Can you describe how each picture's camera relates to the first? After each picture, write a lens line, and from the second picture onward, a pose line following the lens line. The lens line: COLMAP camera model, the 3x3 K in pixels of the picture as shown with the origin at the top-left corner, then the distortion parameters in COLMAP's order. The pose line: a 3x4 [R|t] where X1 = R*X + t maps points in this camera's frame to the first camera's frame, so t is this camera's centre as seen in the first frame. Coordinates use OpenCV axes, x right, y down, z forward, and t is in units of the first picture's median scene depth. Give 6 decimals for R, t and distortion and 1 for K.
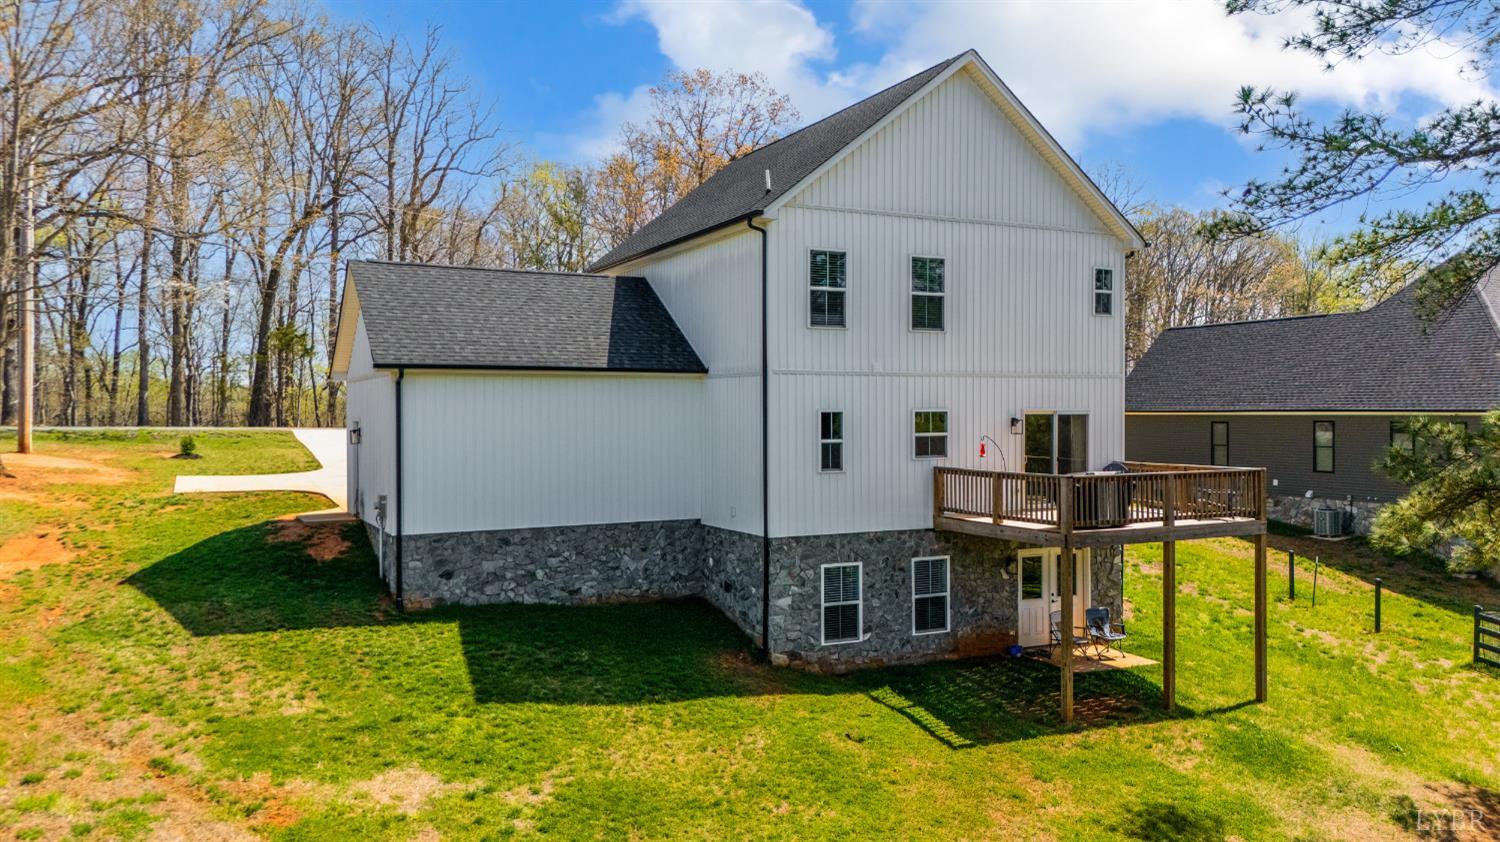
lens RADIAL K [[1047.0, 0, 750.0], [0, 1047.0, 421.0], [0, 0, 1]] dist [0.103156, -0.000355]
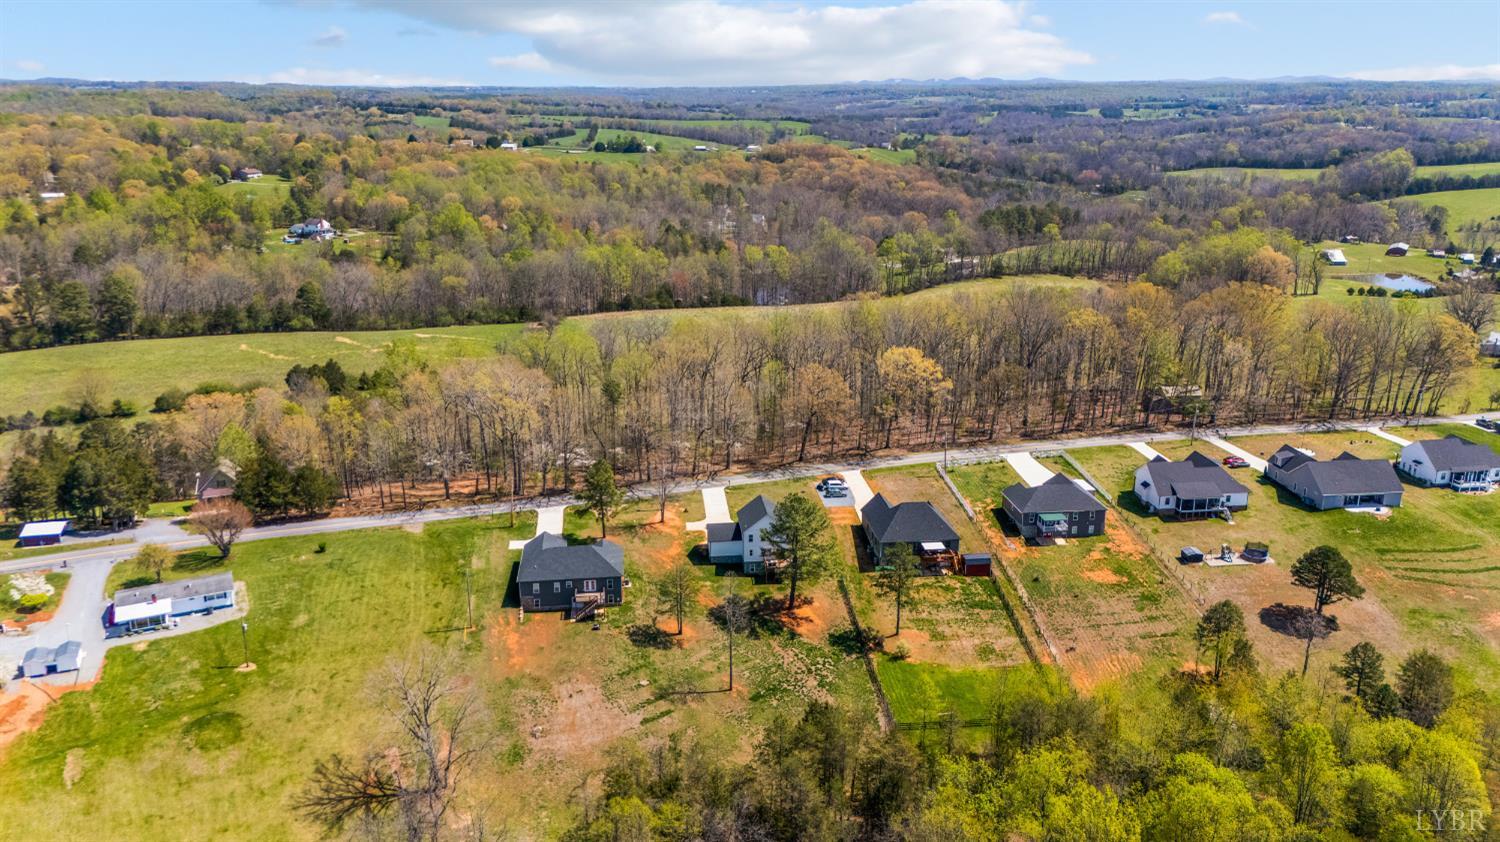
lens RADIAL K [[1112.5, 0, 757.8], [0, 1112.5, 415.4], [0, 0, 1]] dist [0.068551, -0.055250]
pose [[0.942026, 0.102329, -0.319554, 3.285916], [-0.008234, 0.959125, 0.282862, -4.103397], [0.335438, -0.263832, 0.904364, -7.961190]]
